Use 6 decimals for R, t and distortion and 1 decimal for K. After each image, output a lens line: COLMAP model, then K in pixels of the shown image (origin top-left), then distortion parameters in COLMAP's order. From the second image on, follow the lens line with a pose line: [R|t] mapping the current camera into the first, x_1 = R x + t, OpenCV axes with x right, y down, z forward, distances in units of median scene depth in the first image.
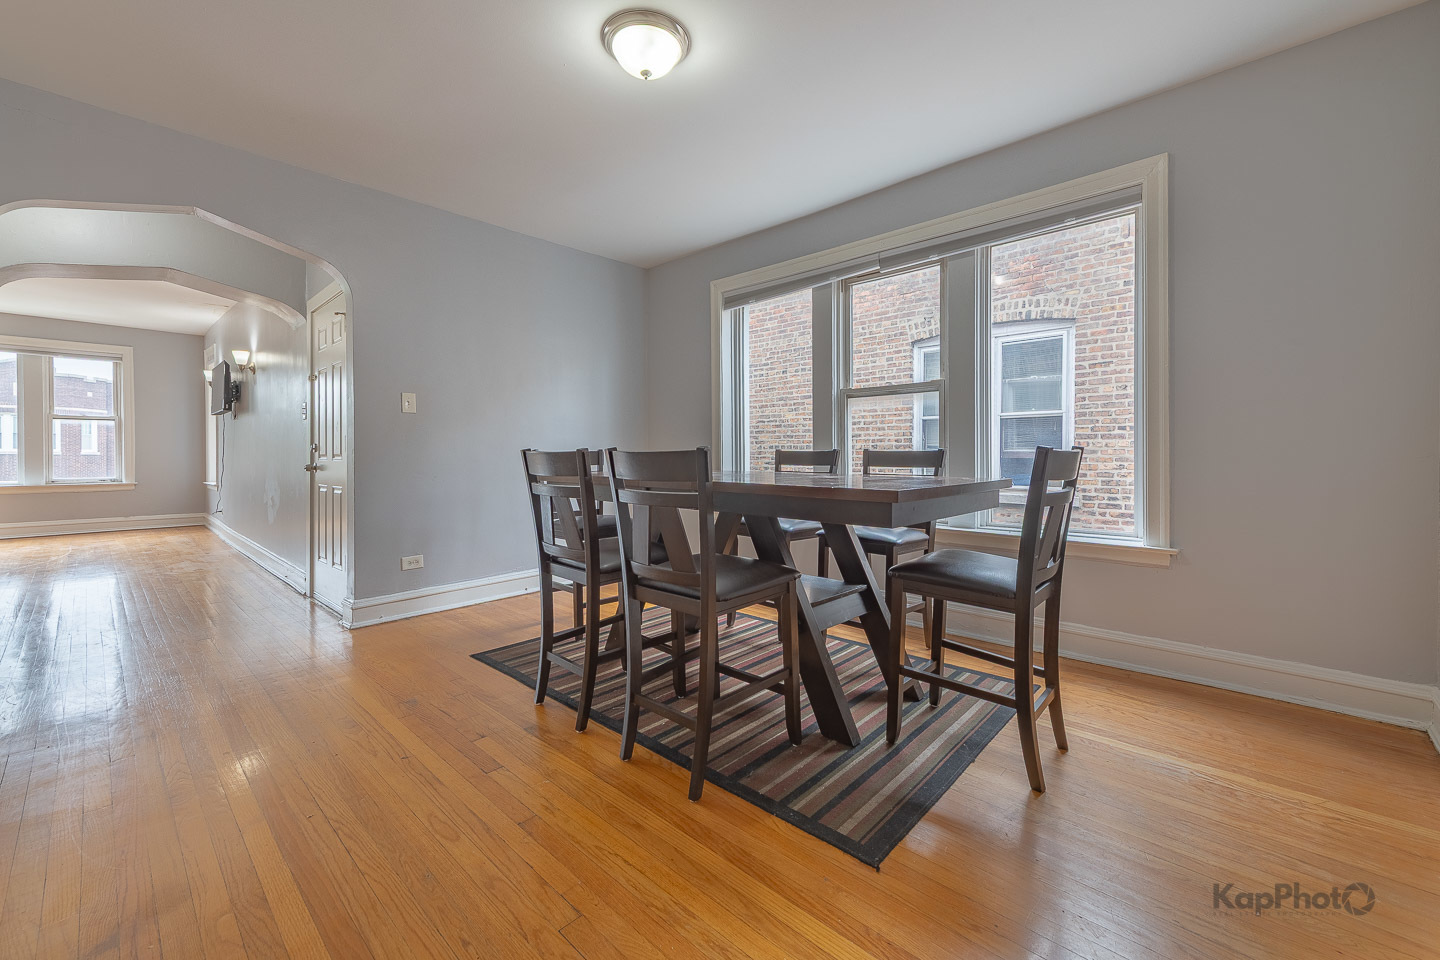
lens RADIAL K [[580.8, 0, 714.8], [0, 580.8, 455.9], [0, 0, 1]] dist [0.001456, -0.000486]
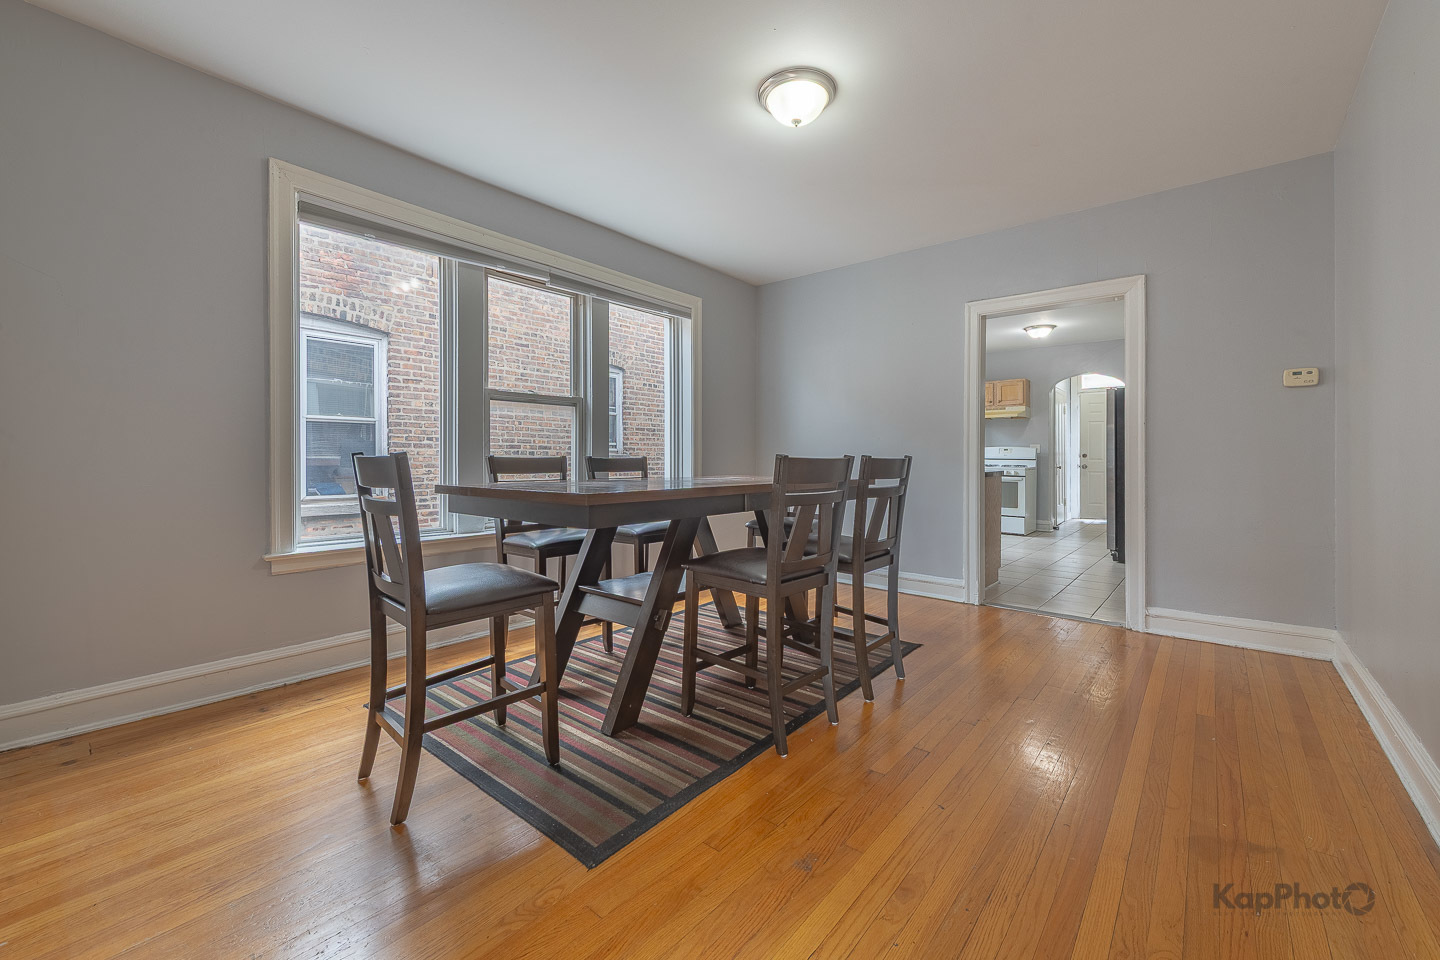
lens RADIAL K [[575.8, 0, 716.8], [0, 575.8, 461.1], [0, 0, 1]] dist [0.000304, 0.000053]
pose [[-0.052685, 0.001847, 0.998609, -0.472815], [0.001375, 0.999997, -0.001777, -0.000553], [-0.998610, 0.001279, -0.052688, 0.473305]]
